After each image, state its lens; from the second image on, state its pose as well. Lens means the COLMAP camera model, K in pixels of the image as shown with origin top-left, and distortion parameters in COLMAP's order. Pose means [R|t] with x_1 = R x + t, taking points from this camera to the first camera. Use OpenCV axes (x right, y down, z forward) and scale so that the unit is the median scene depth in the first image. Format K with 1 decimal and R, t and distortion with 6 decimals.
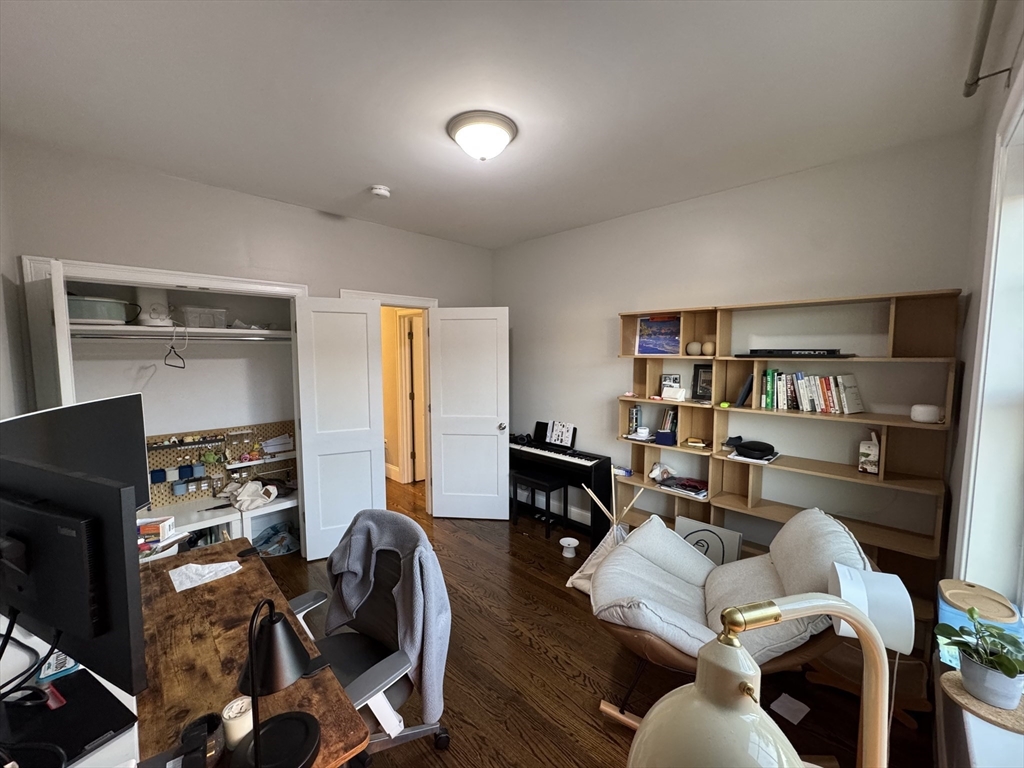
lens RADIAL K [[407.1, 0, 512.6], [0, 407.1, 382.5], [0, 0, 1]] dist [-0.004245, 0.000227]
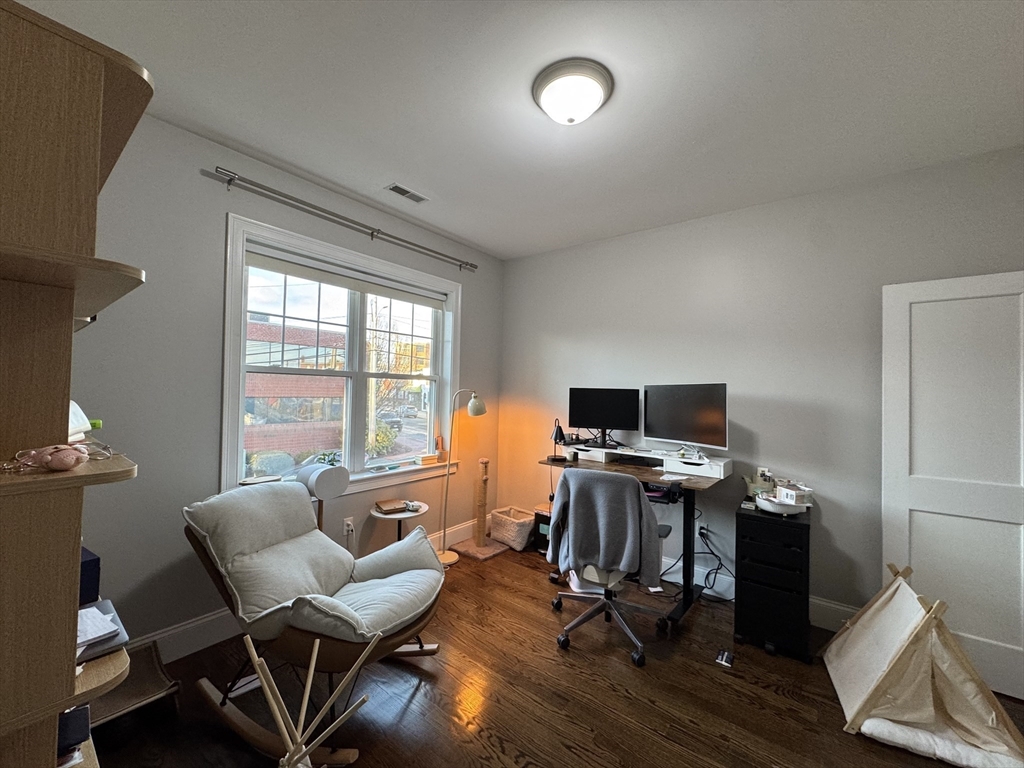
lens RADIAL K [[407.1, 0, 509.8], [0, 407.1, 383.1], [0, 0, 1]] dist [-0.004245, 0.000227]
pose [[-0.993547, -0.021680, -0.111329, 0.093027], [-0.029090, 0.997437, 0.065375, -0.027975], [0.109626, 0.068192, -0.991631, 1.250382]]
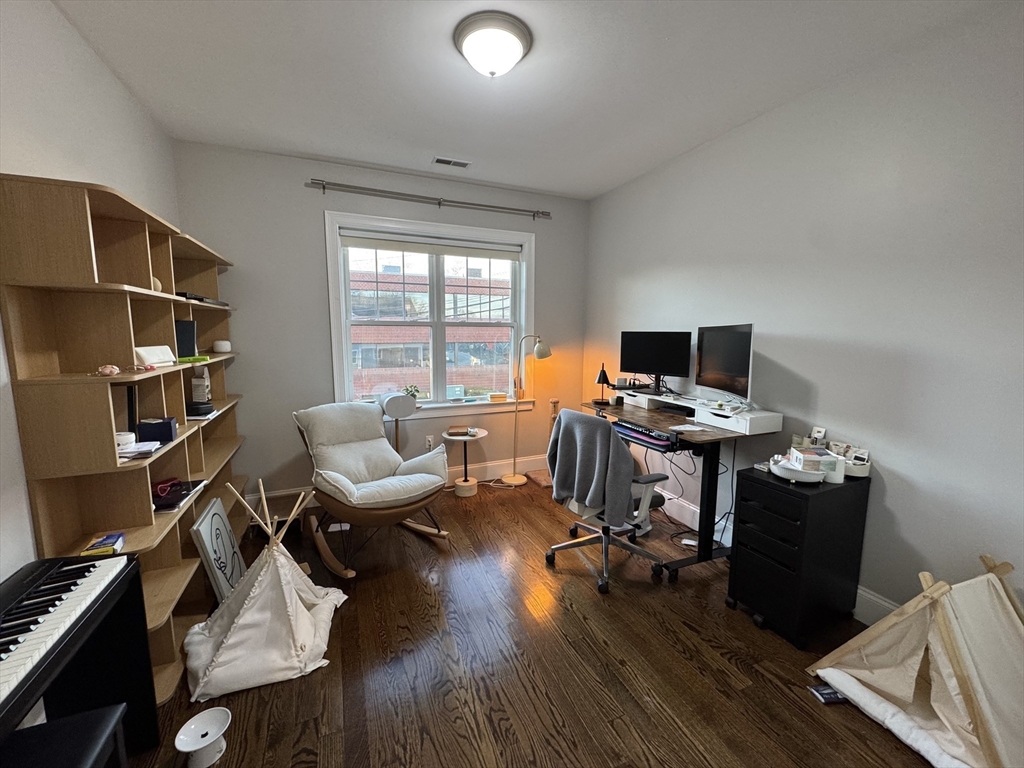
lens RADIAL K [[407.1, 0, 510.7], [0, 407.1, 382.7], [0, 0, 1]] dist [-0.004245, 0.000227]
pose [[-0.926290, -0.049546, 0.373540, -0.318909], [0.028270, 0.979387, 0.200006, -0.038546], [-0.375750, 0.195824, -0.905795, 1.283391]]
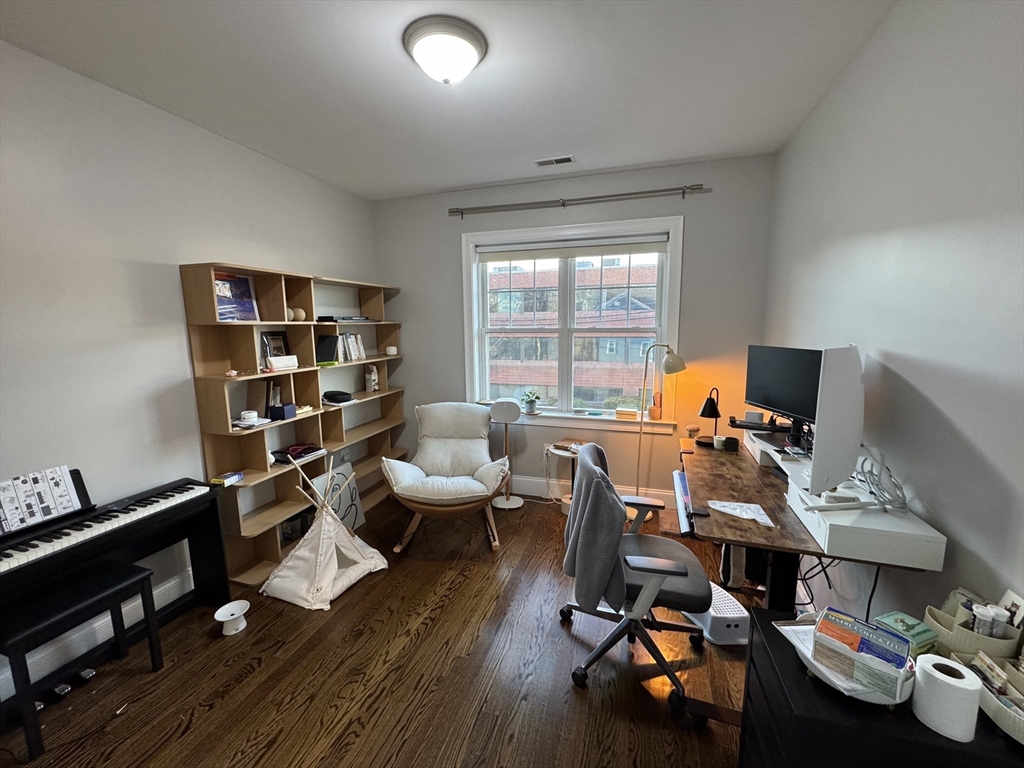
lens RADIAL K [[407.1, 0, 511.6], [0, 407.1, 383.1], [0, 0, 1]] dist [-0.004245, 0.000227]
pose [[-0.453130, -0.122554, 0.882980, -0.637859], [0.083080, 0.980388, 0.178709, -0.046793], [-0.887564, 0.154336, -0.434062, 0.892317]]
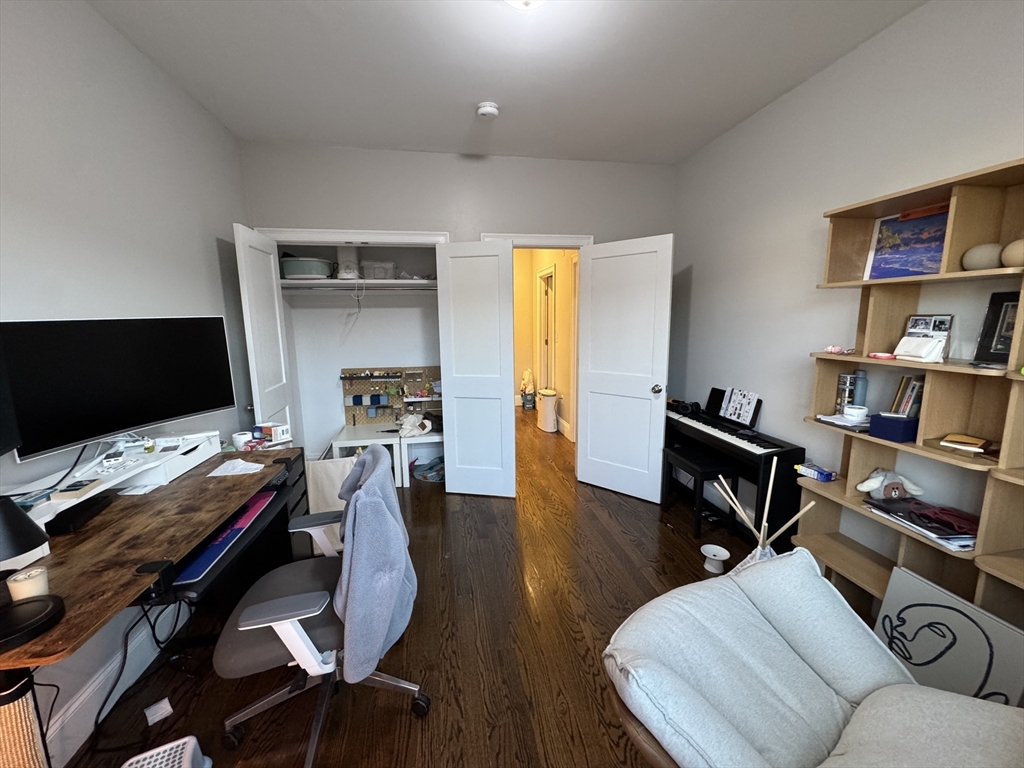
lens RADIAL K [[407.1, 0, 512.1], [0, 407.1, 383.2], [0, 0, 1]] dist [-0.004245, 0.000227]
pose [[0.816169, 0.082755, -0.571856, 0.251073], [-0.034011, 0.994855, 0.095426, 0.038288], [0.576811, -0.058434, 0.814785, 0.233809]]
